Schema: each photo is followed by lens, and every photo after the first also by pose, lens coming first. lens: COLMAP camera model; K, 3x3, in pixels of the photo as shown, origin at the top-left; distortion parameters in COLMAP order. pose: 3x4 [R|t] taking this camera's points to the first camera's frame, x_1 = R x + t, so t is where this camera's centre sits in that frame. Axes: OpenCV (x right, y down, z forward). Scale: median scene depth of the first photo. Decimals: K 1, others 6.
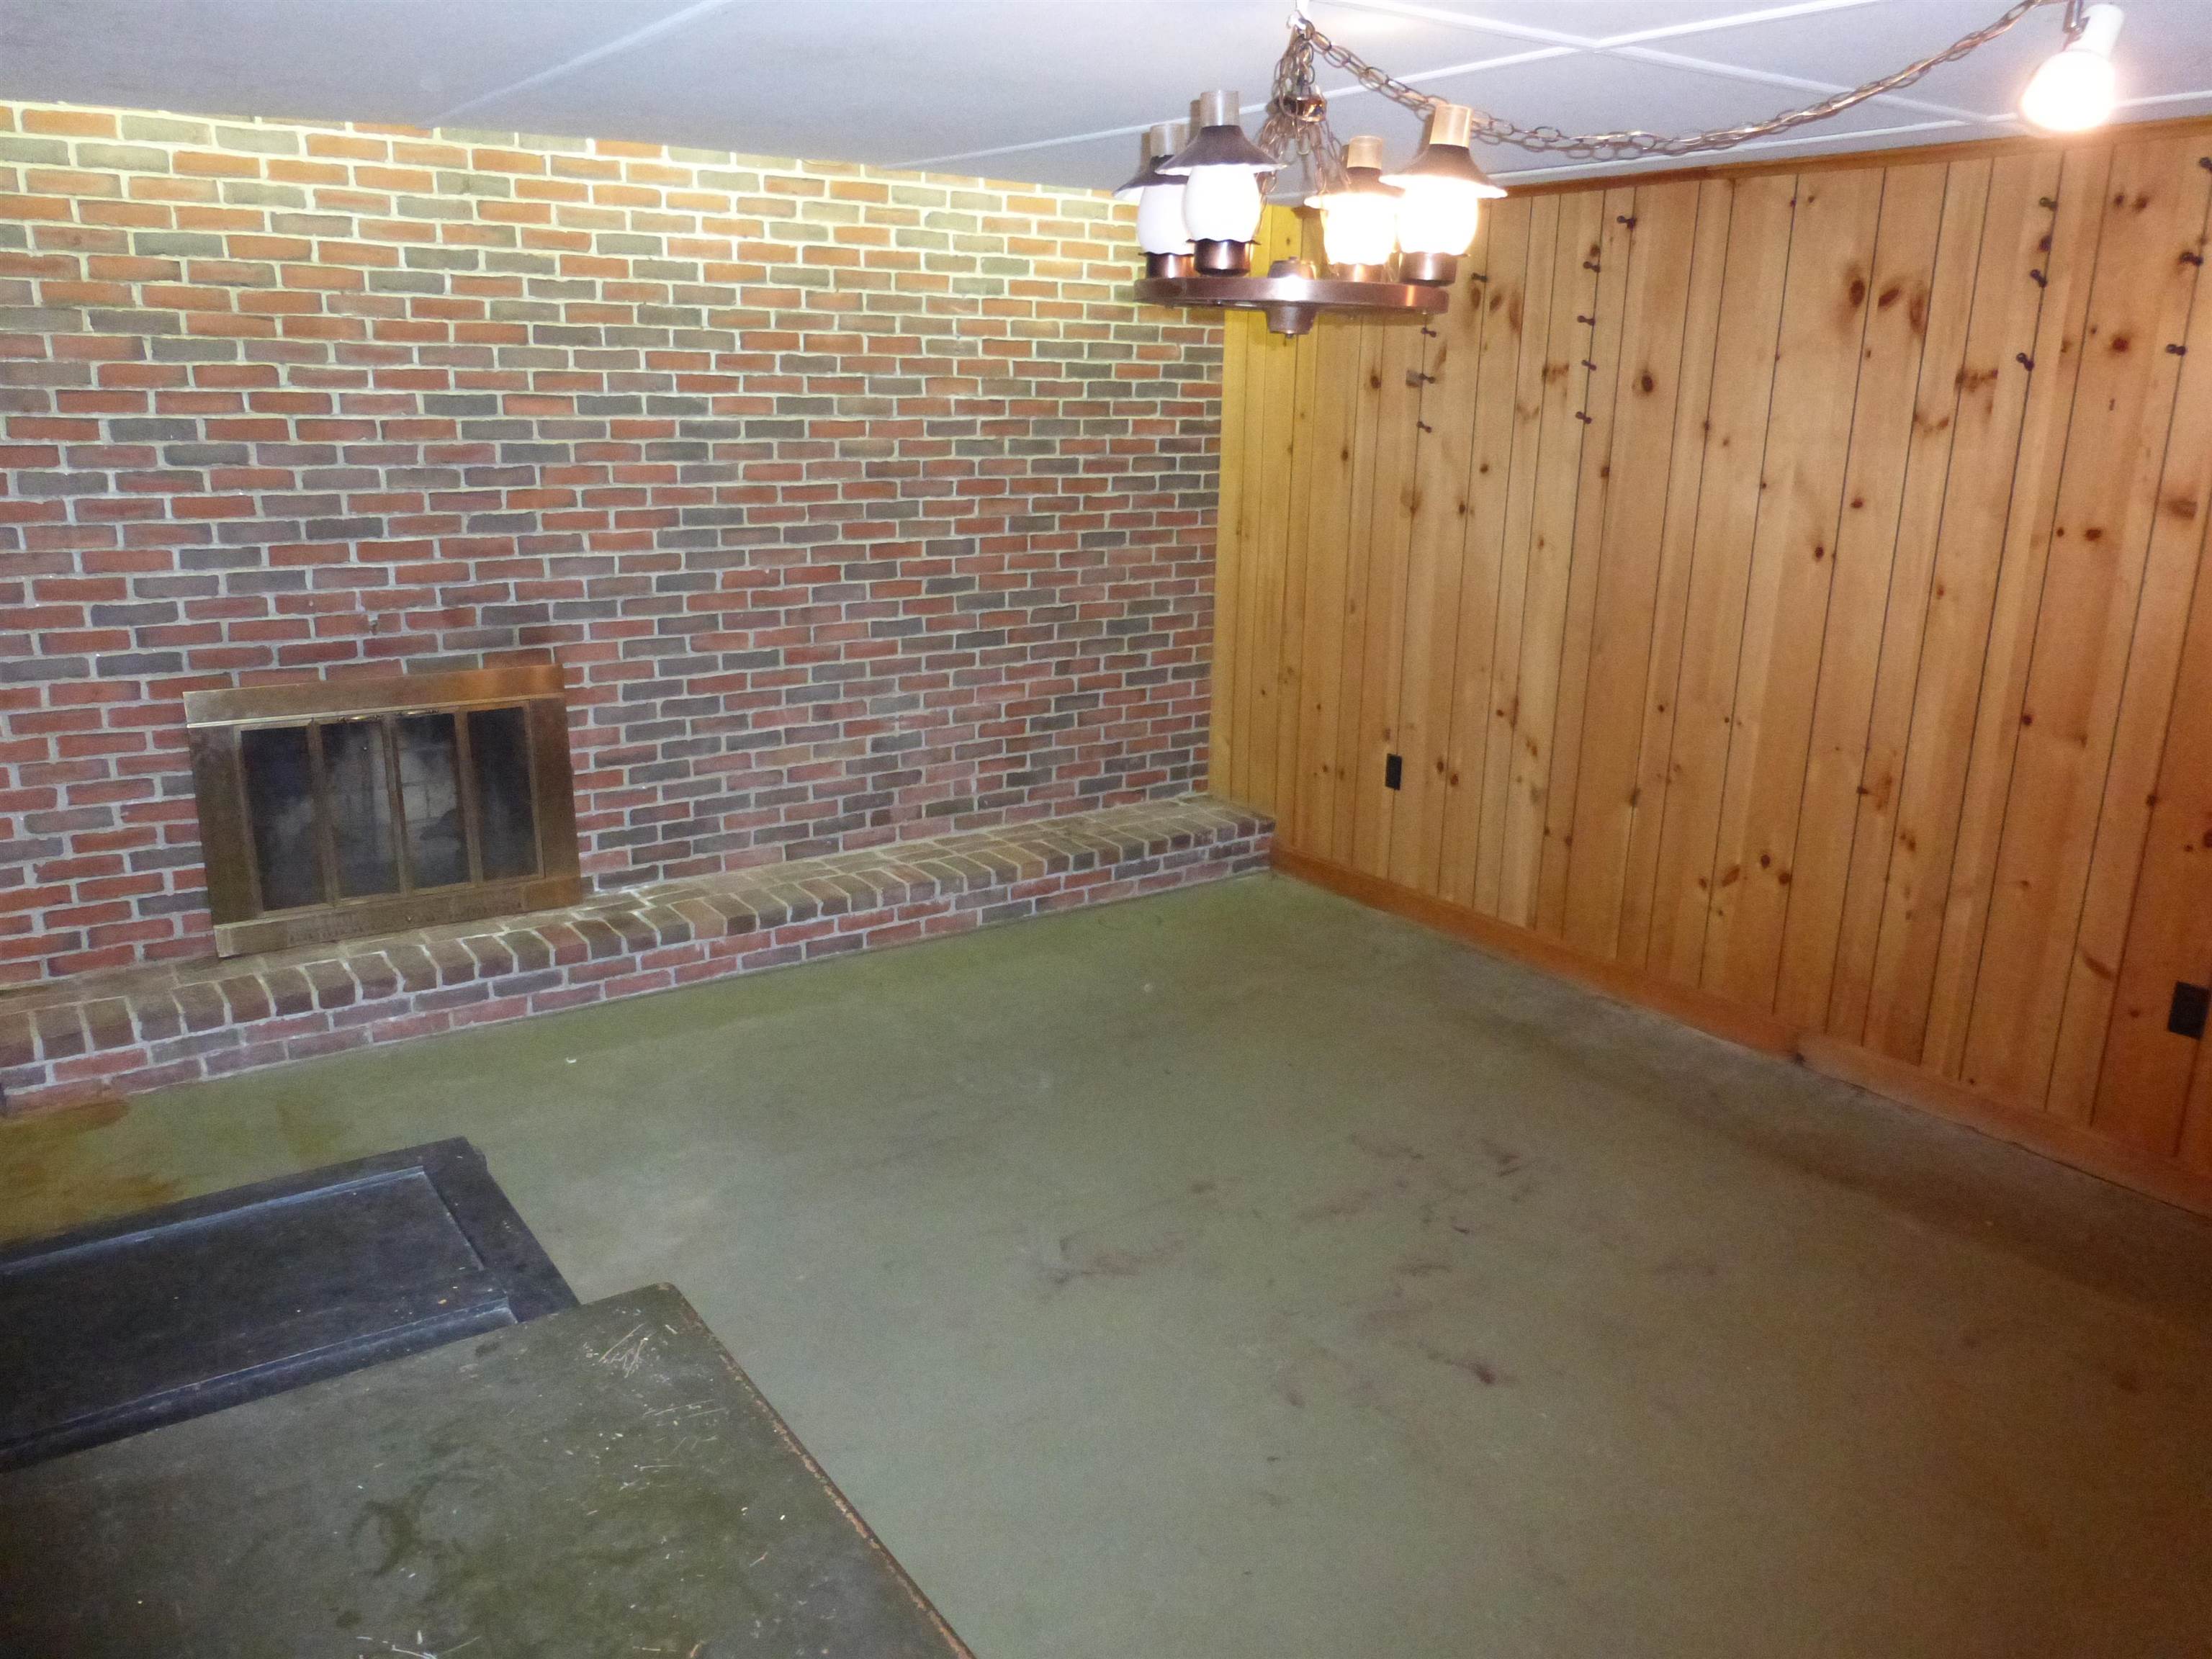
lens RADIAL K [[1695.8, 0, 1102.3], [0, 1695.8, 834.6], [0, 0, 1]] dist [0.043040, -0.001140]
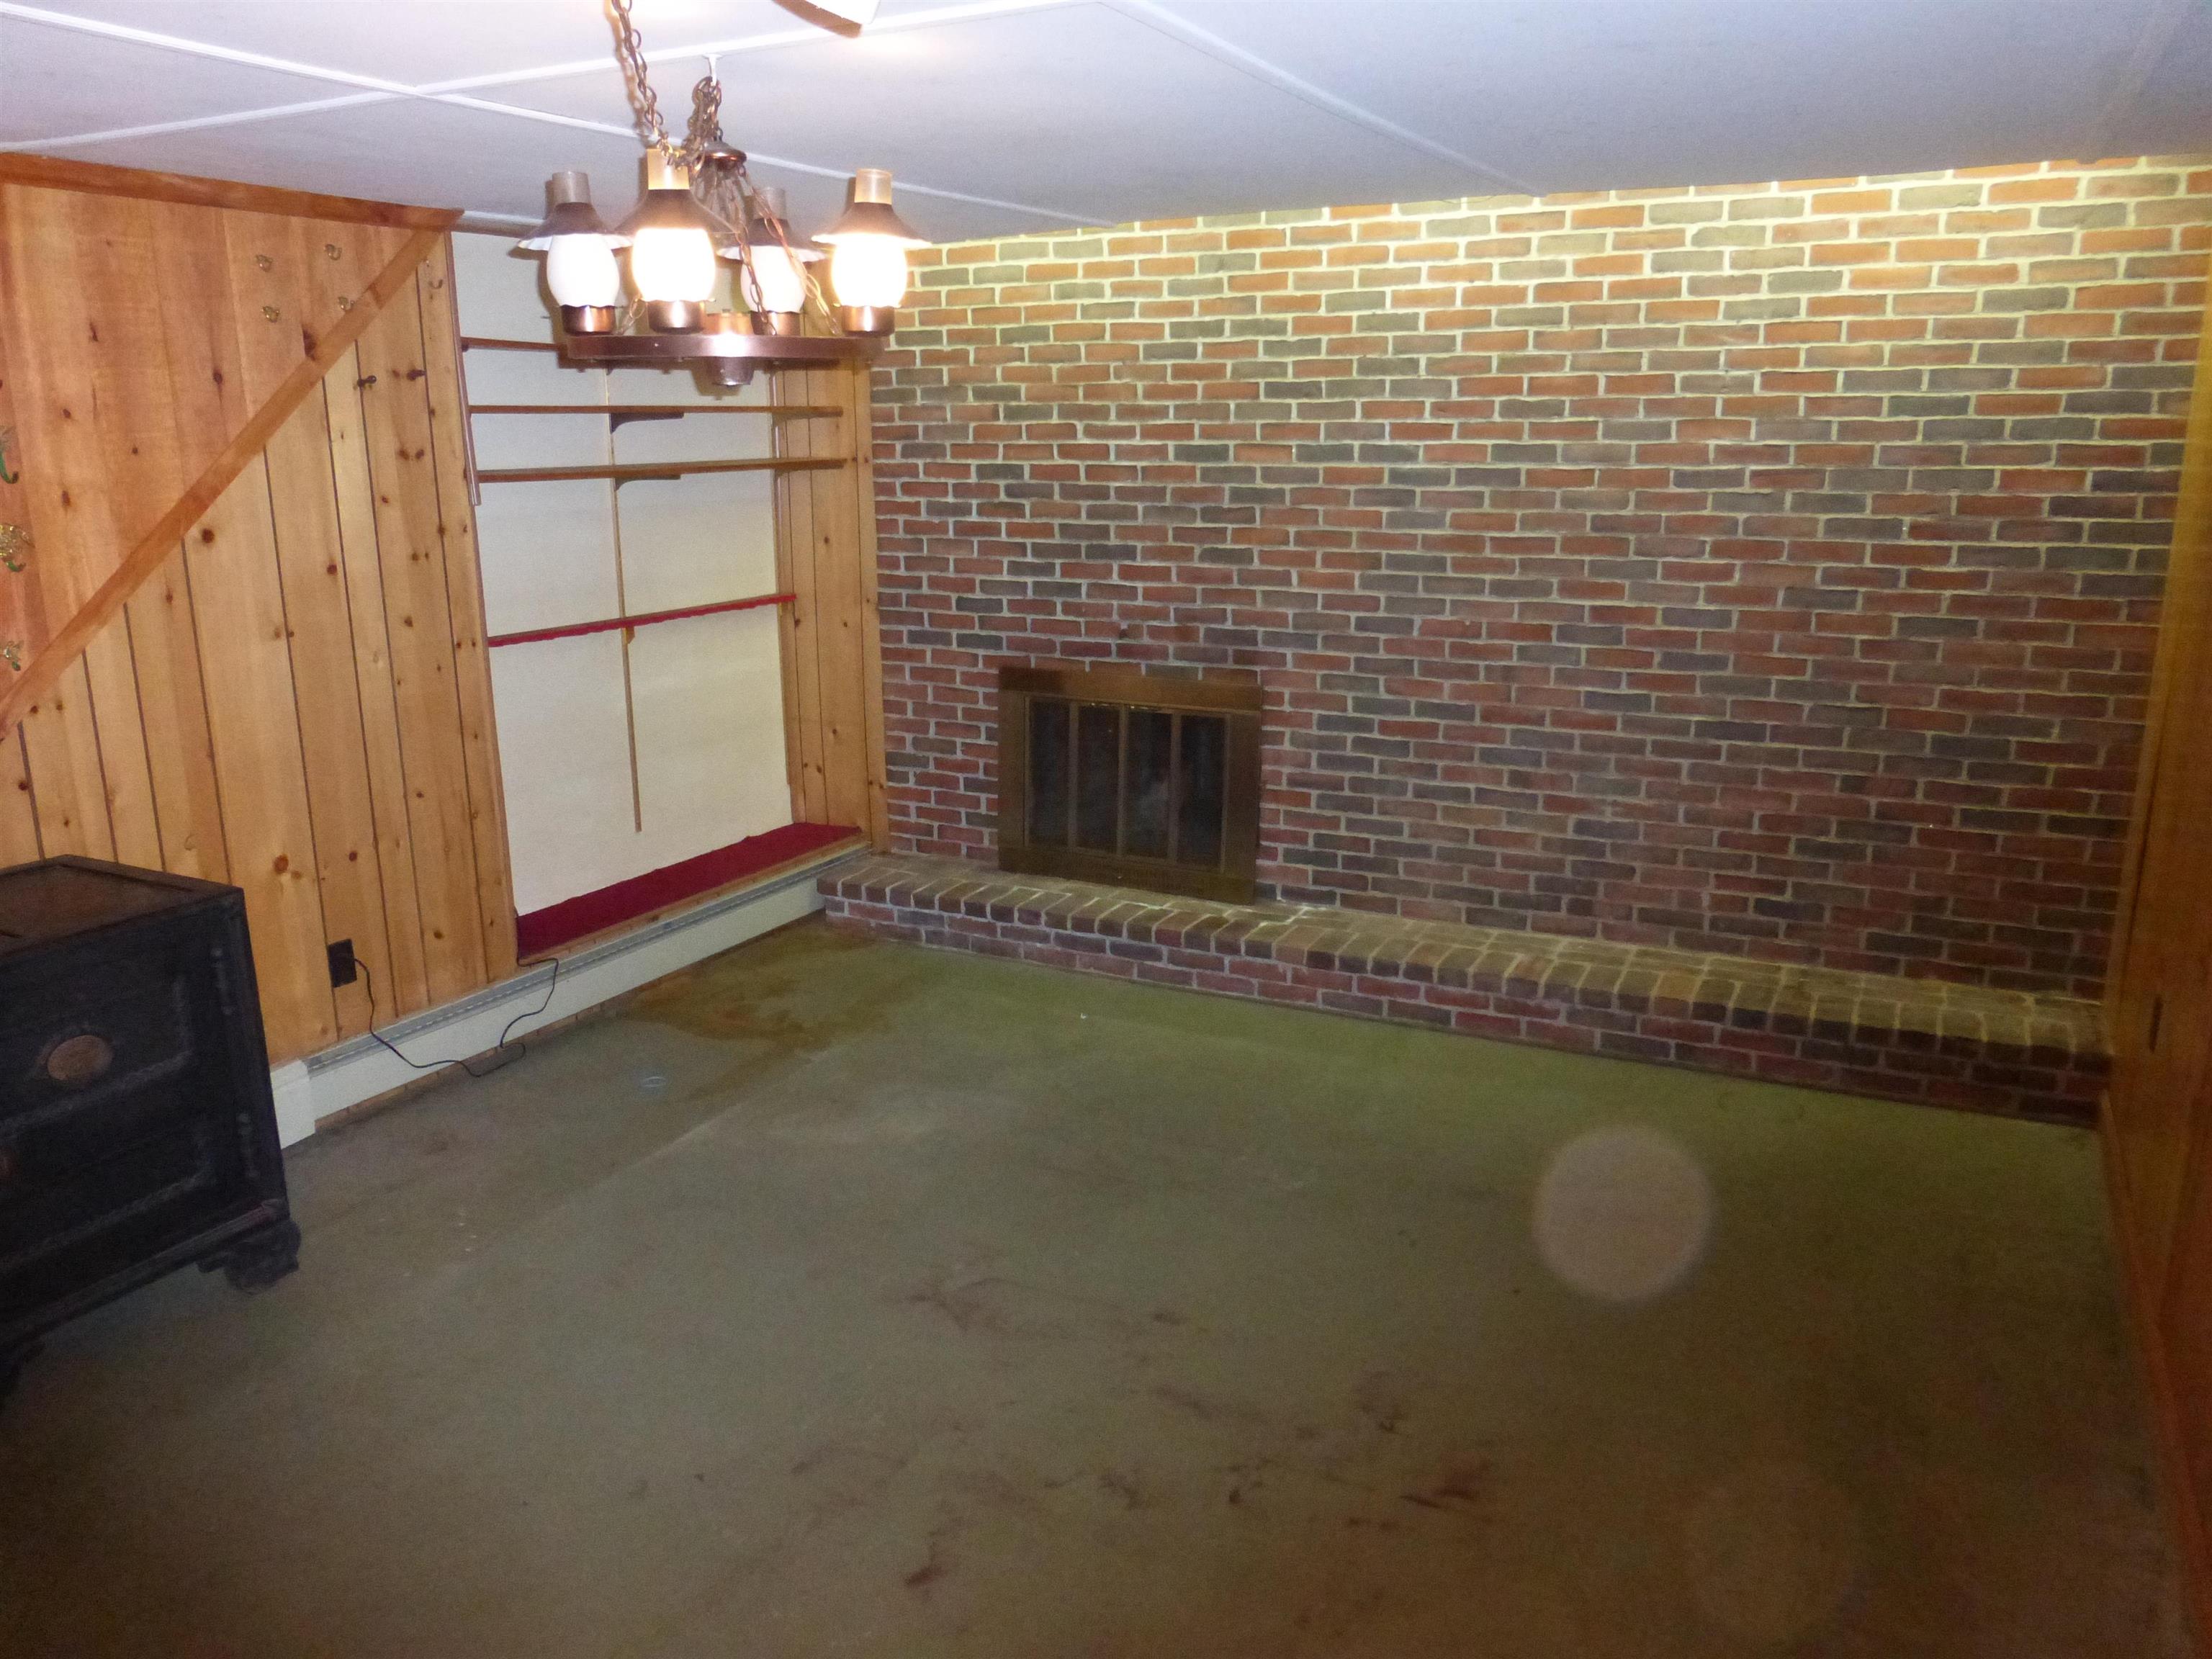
lens RADIAL K [[1695.8, 0, 1107.5], [0, 1695.8, 828.7], [0, 0, 1]] dist [0.043040, -0.001140]
pose [[0.476414, 0.195885, -0.857122, 0.585178], [-0.218642, 0.970637, 0.100300, -0.097823], [0.851602, 0.139618, 0.505254, 0.370334]]
